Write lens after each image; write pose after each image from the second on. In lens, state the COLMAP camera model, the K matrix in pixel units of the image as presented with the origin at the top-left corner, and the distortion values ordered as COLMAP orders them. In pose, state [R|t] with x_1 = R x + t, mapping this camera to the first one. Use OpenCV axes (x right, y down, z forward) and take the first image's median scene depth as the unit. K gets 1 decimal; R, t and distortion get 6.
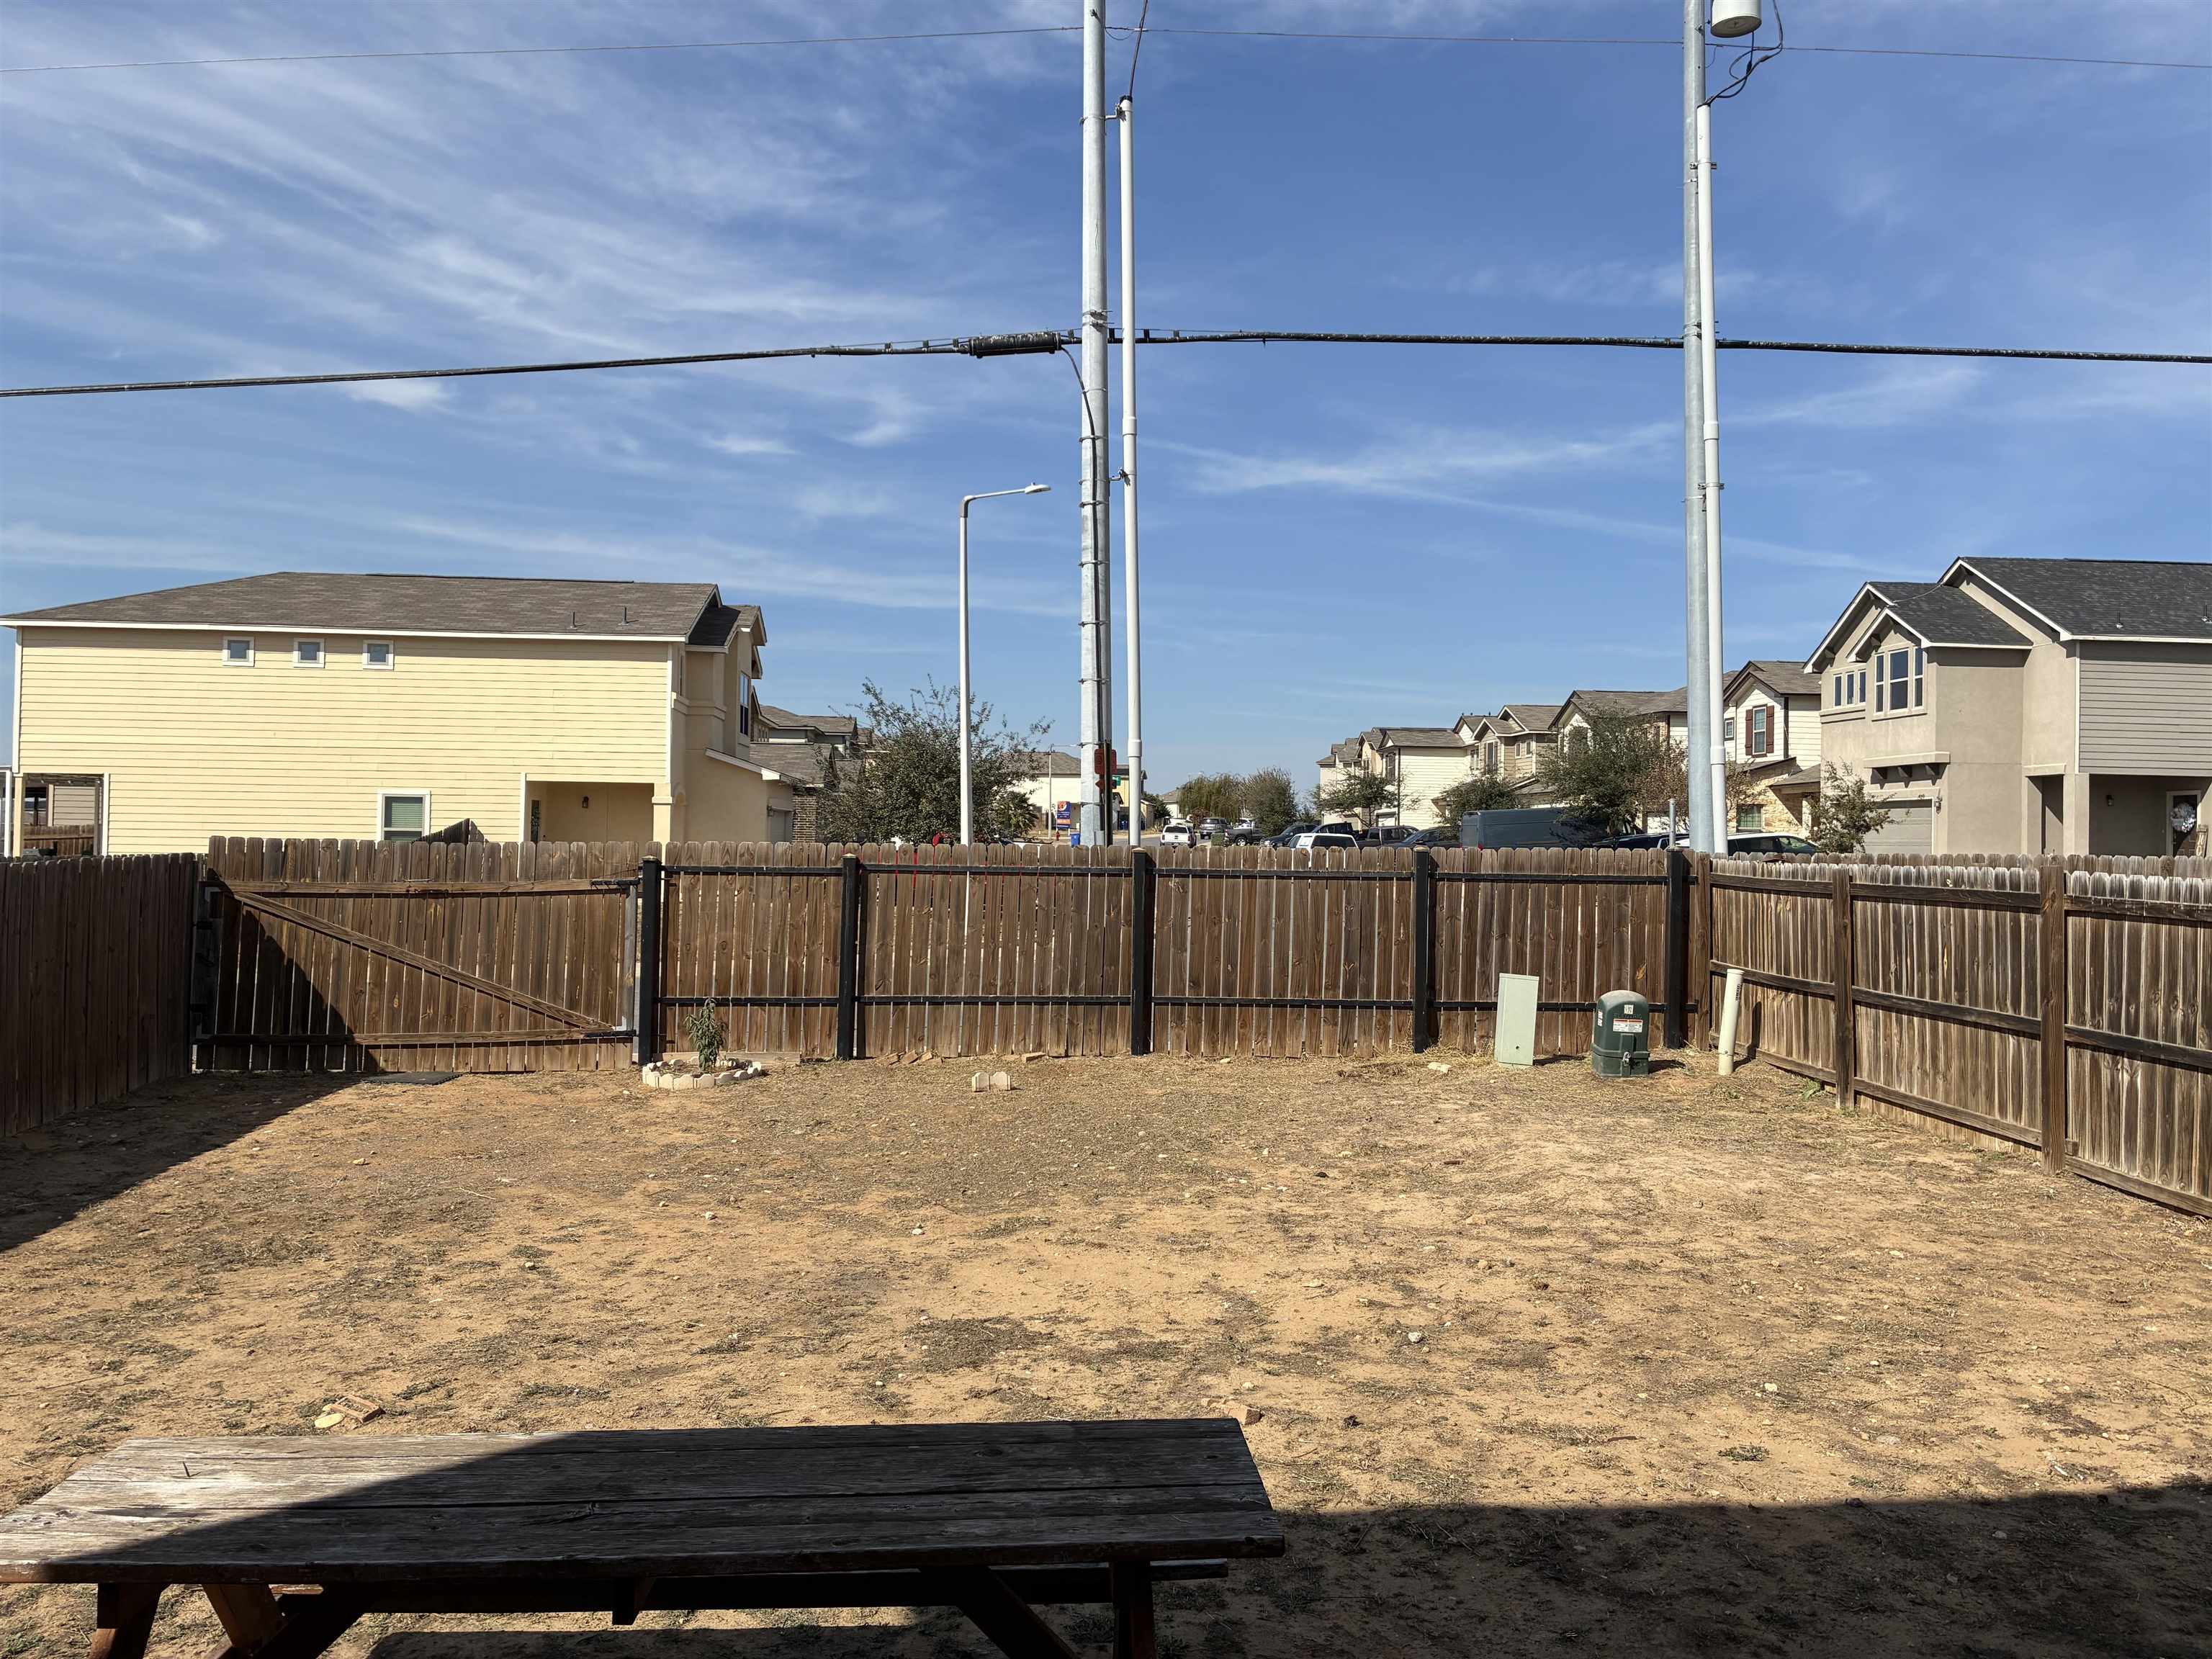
lens RADIAL K [[1674.4, 0, 1118.7], [0, 1674.4, 842.6], [0, 0, 1]] dist [0.046759, -0.055864]
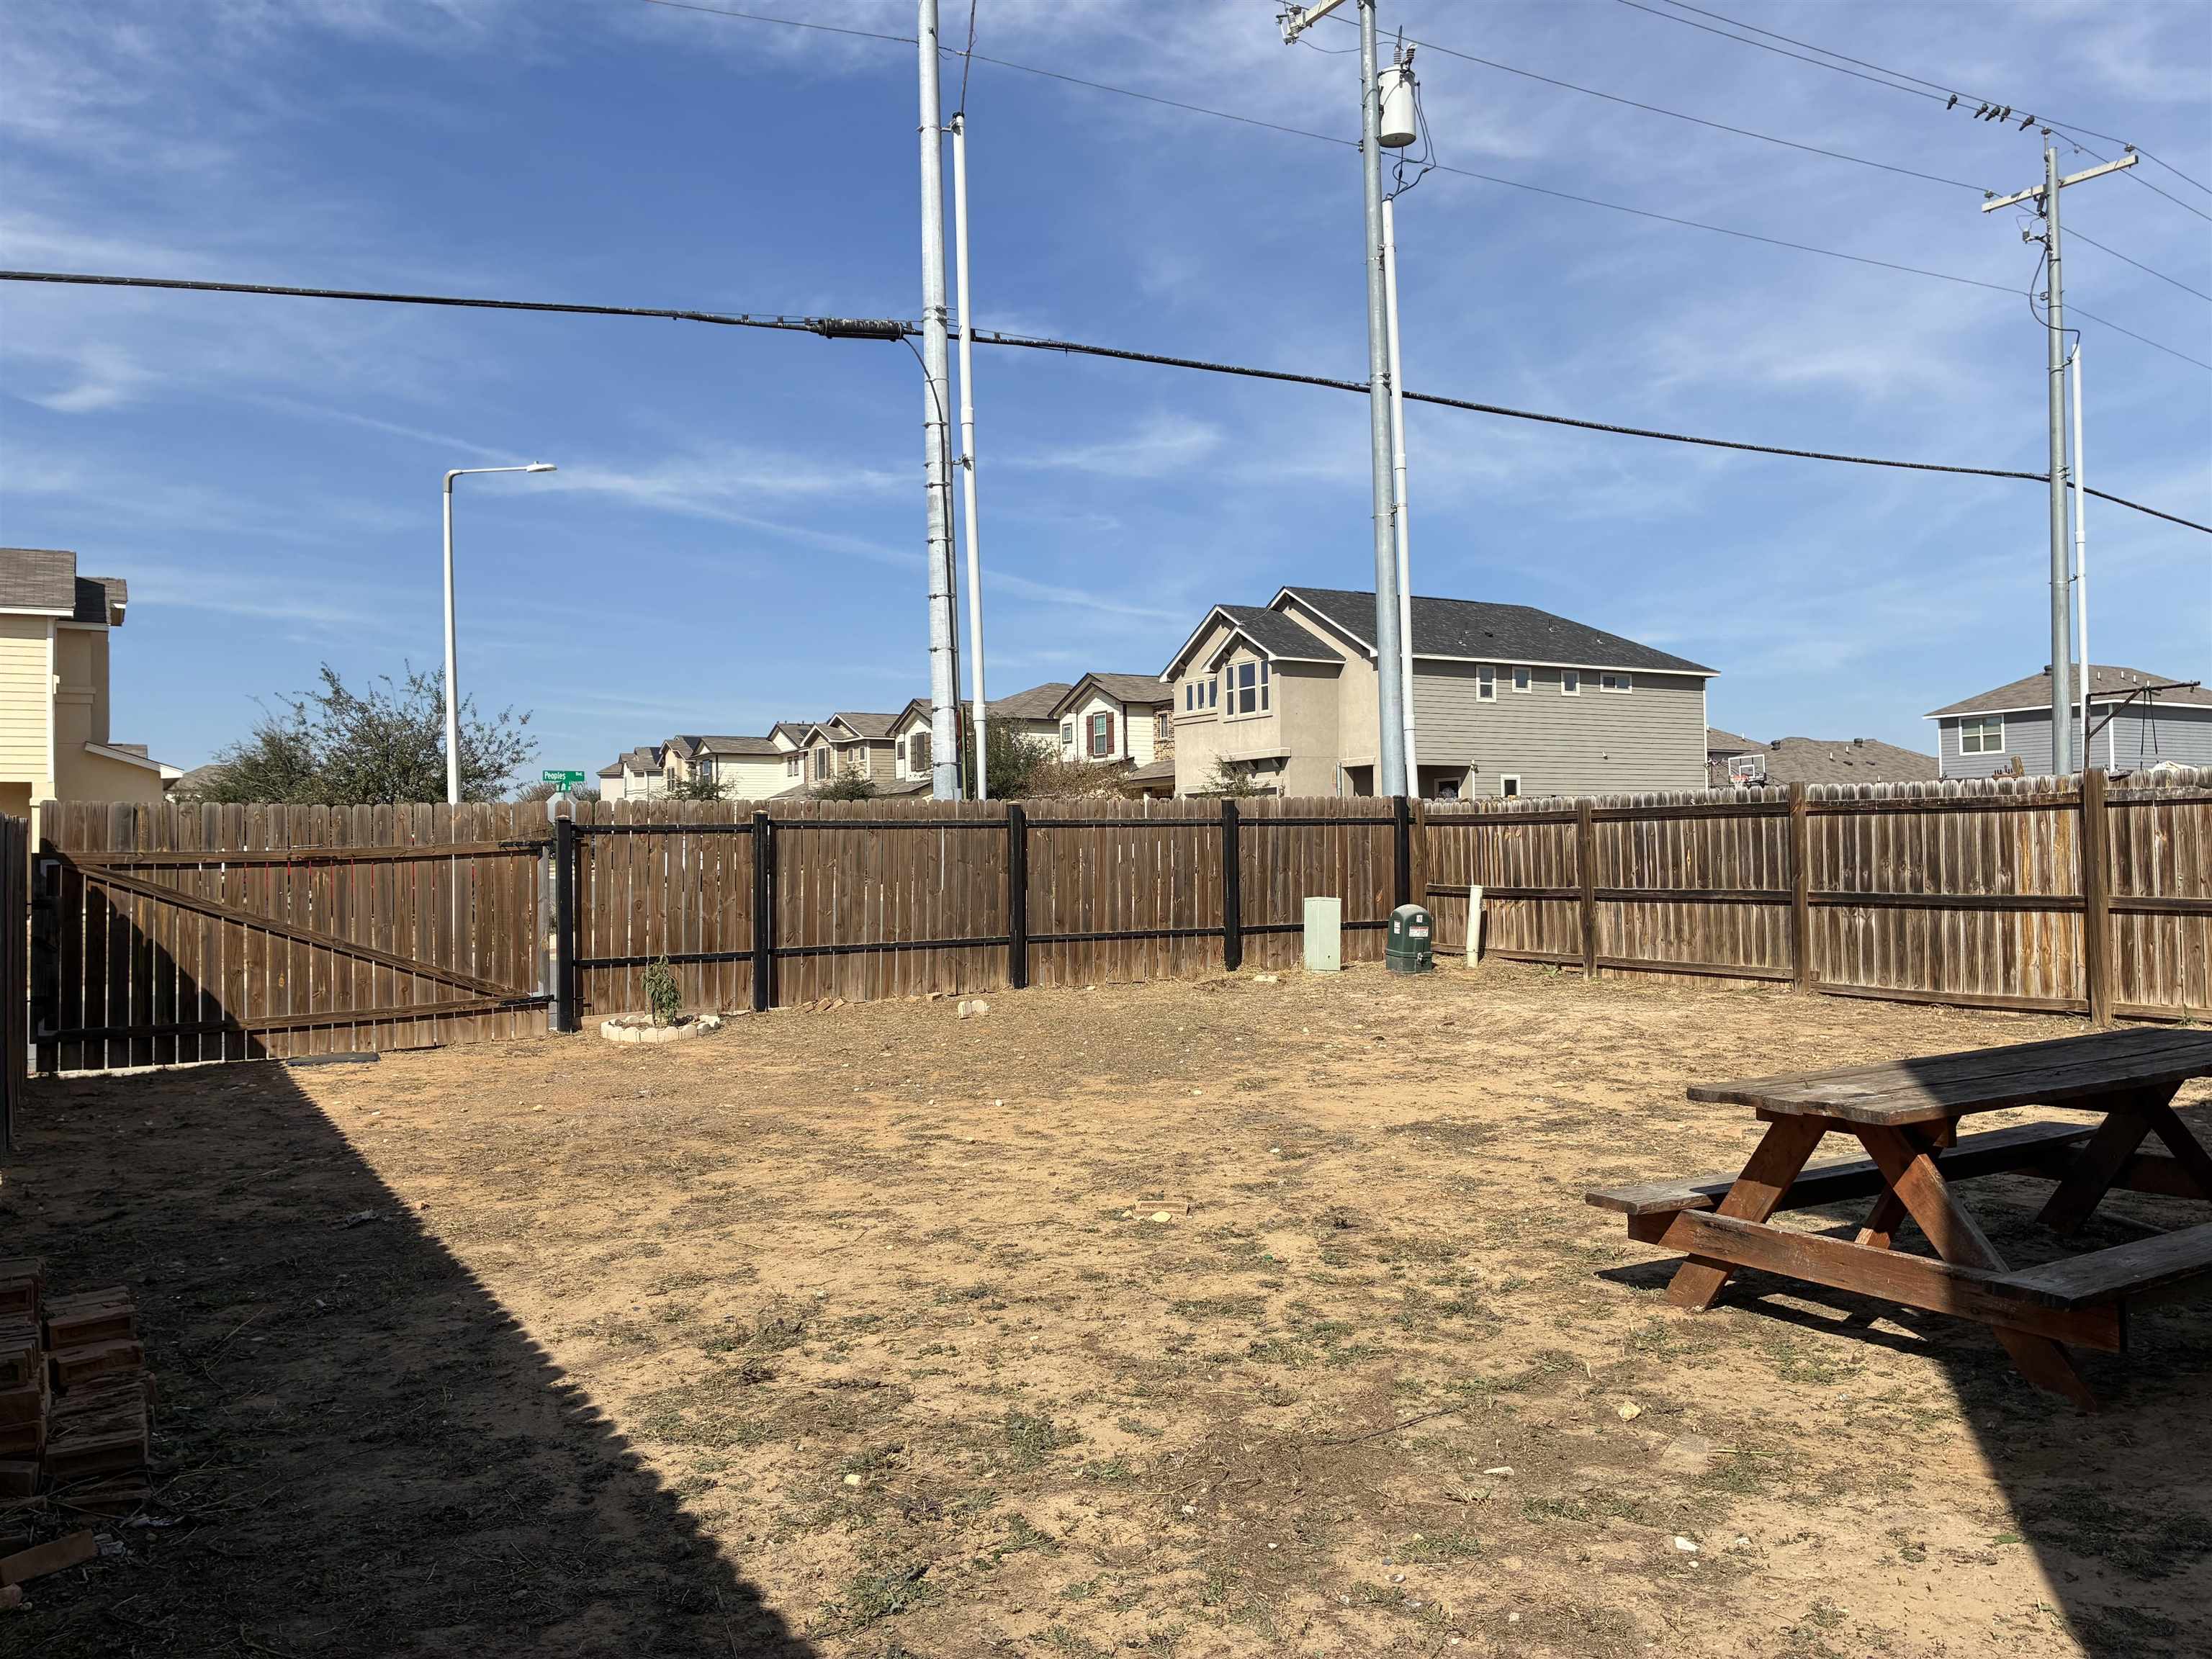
lens RADIAL K [[1674.4, 0, 1035.4], [0, 1674.4, 863.0], [0, 0, 1]] dist [0.046759, -0.055864]
pose [[0.894114, -0.030413, 0.446805, -0.466344], [0.031636, 0.999488, 0.004725, 0.039291], [-0.446721, 0.009910, 0.894619, 0.007980]]
